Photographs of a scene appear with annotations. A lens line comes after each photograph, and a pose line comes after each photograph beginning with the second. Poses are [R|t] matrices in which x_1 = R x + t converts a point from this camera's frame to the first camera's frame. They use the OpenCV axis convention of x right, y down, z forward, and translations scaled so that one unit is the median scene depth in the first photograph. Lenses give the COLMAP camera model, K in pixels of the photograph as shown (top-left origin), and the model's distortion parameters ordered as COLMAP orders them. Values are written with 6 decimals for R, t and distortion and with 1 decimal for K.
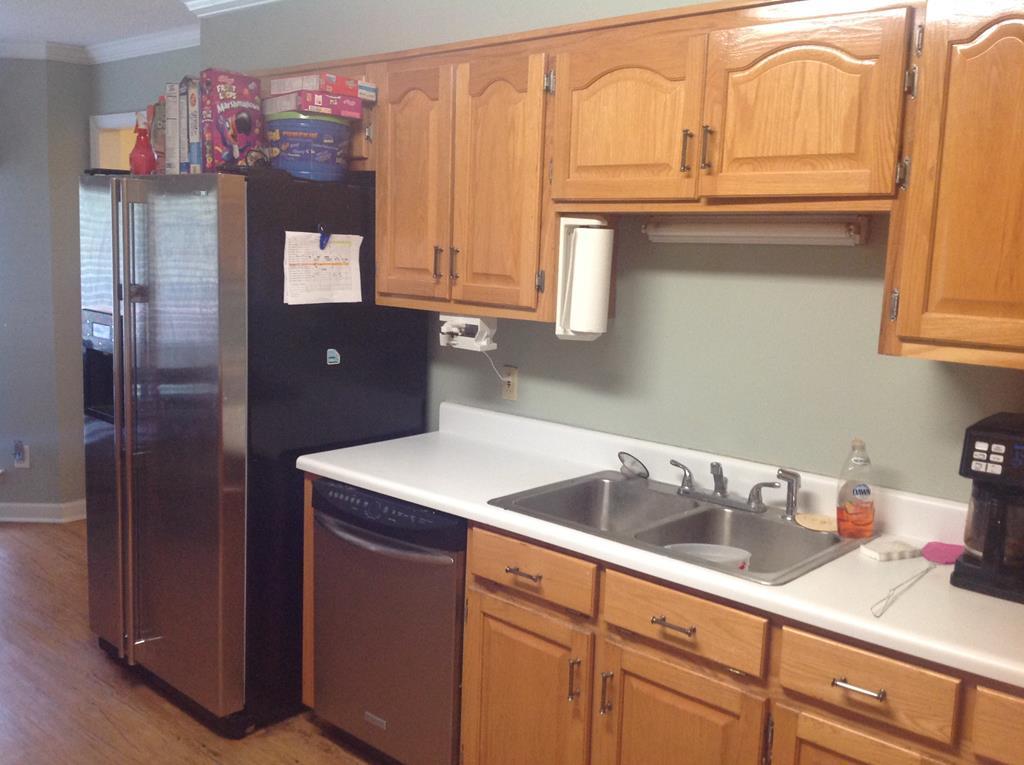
lens RADIAL K [[984.0, 0, 512.0], [0, 984.0, 382.5], [0, 0, 1]] dist [0.175059, -0.370740]
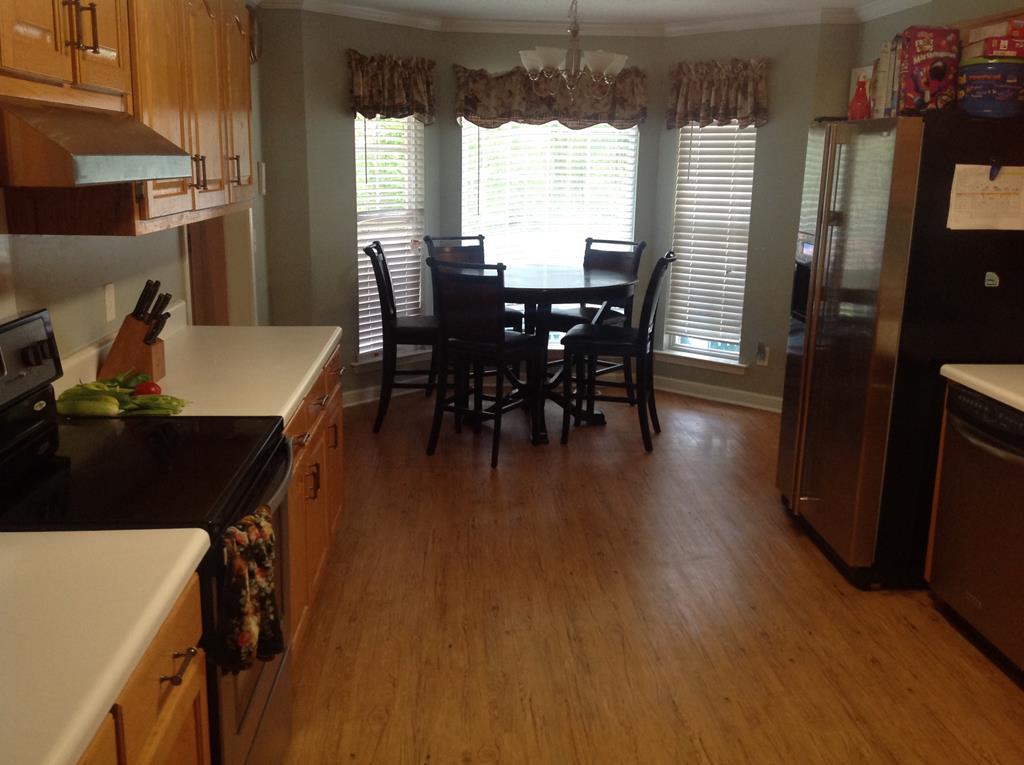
lens RADIAL K [[1008.9, 0, 512.0], [0, 1008.9, 382.5], [0, 0, 1]] dist [0.107218, -0.144944]
pose [[0.720796, 0.137638, -0.679344, 0.231891], [-0.104020, 0.990467, 0.090305, 0.040935], [0.685297, 0.005574, 0.728242, -0.197376]]
